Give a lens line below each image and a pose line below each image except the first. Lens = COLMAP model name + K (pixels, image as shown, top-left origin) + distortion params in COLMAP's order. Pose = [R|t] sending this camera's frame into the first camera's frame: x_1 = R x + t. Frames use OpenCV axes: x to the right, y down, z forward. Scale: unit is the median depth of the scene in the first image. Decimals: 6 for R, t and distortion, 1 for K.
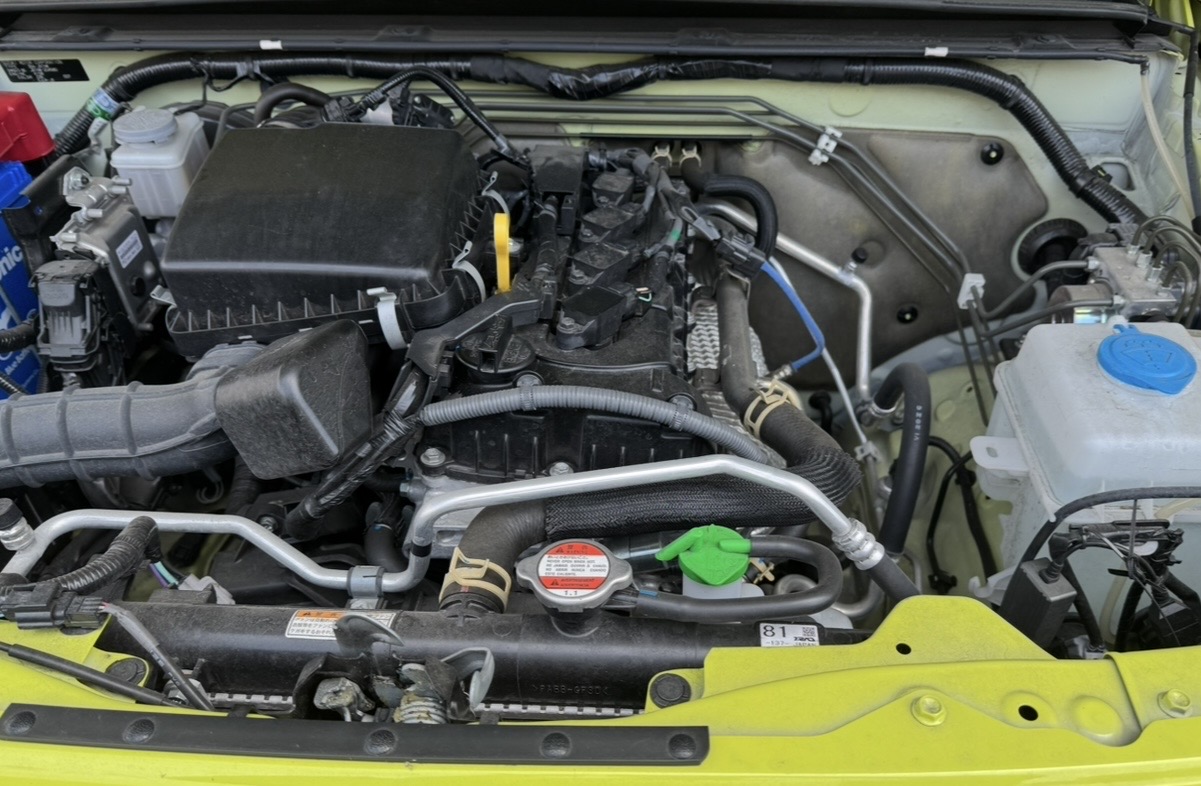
lens RADIAL K [[1087.6, 0, 600.5], [0, 1087.6, 393.3], [0, 0, 1]] dist [-0.023344, 0.000000]
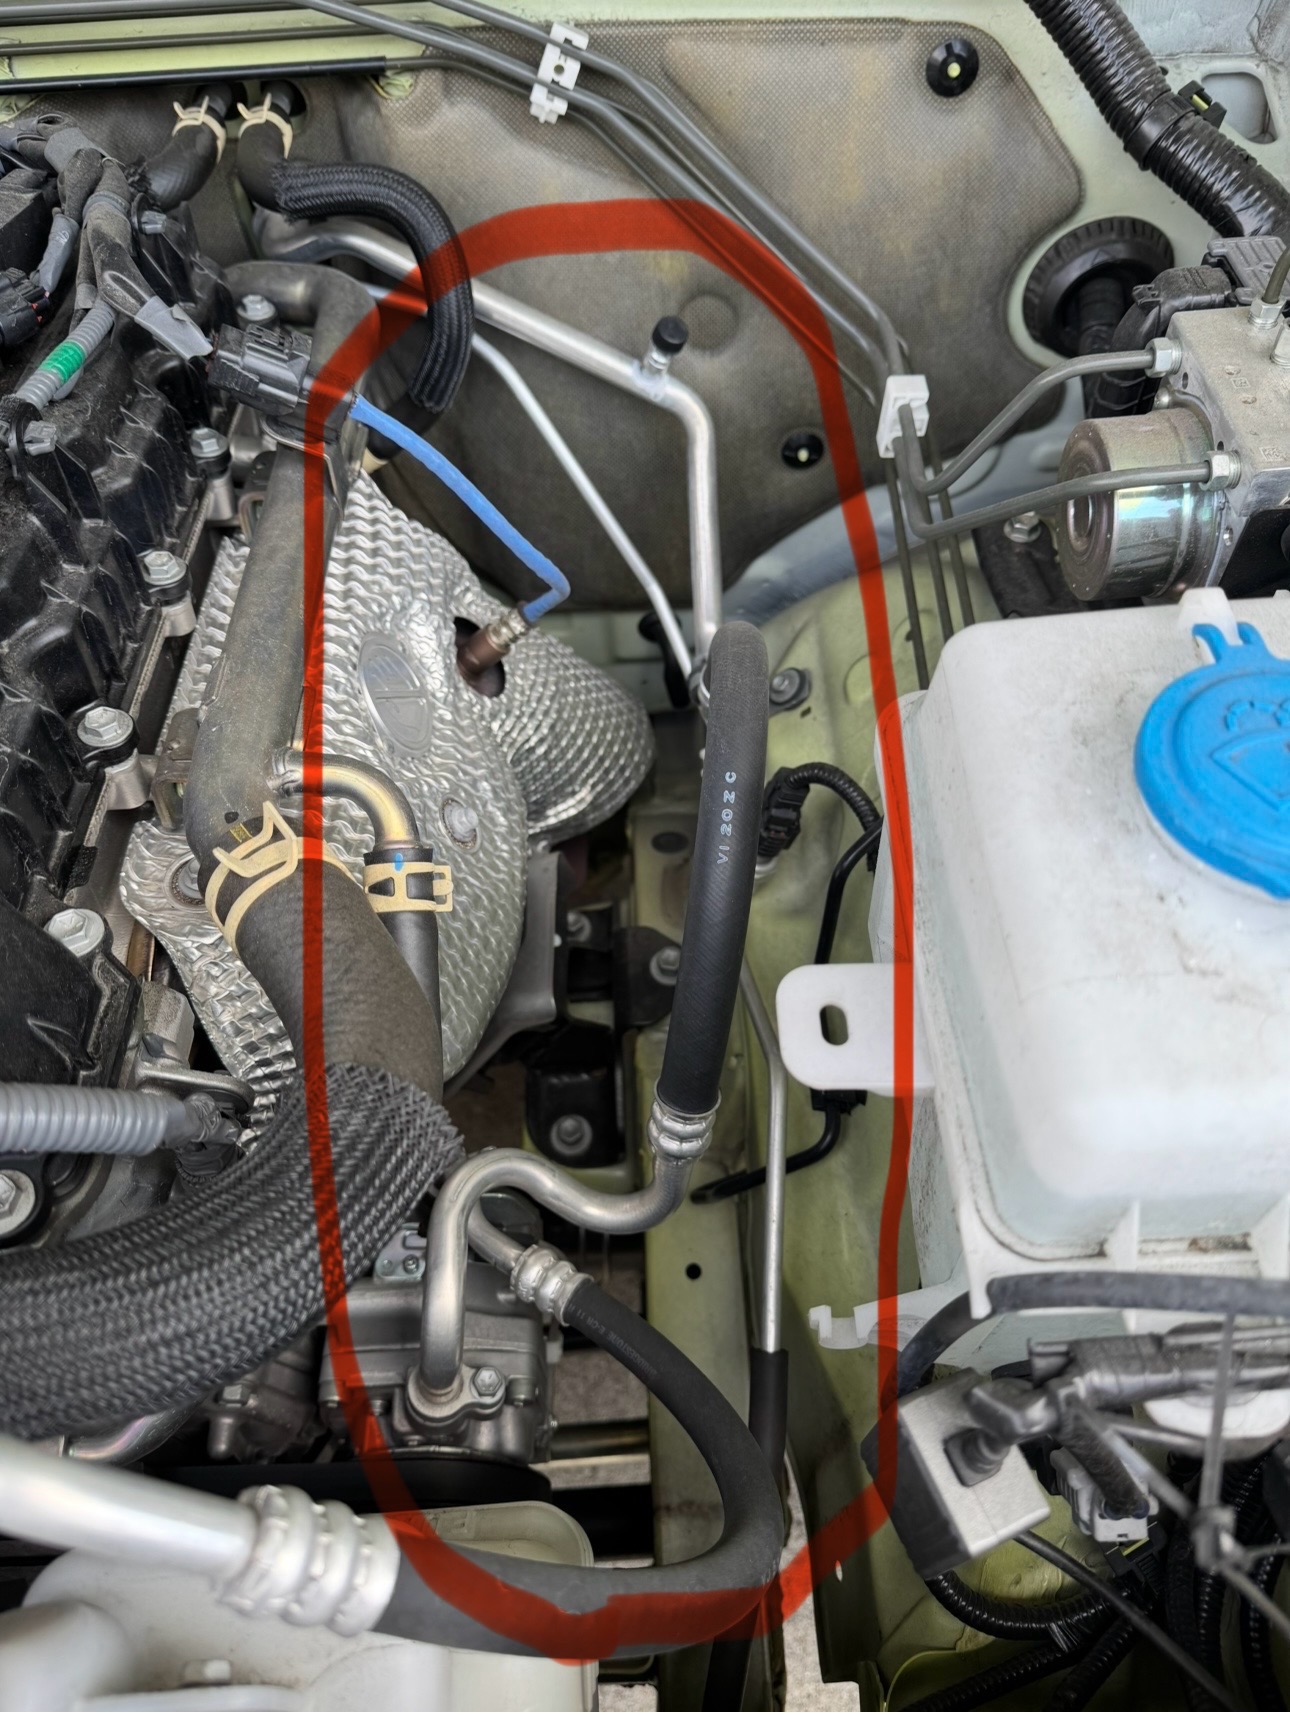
lens RADIAL K [[1517.5, 0, 645.9], [0, 1517.5, 857.1], [0, 0, 1]] dist [-0.015087, -0.008572]
pose [[0.994380, -0.091281, 0.053628, 0.184223], [0.075266, 0.965765, 0.248259, -0.079170], [-0.074453, -0.242827, 0.967208, 0.365328]]
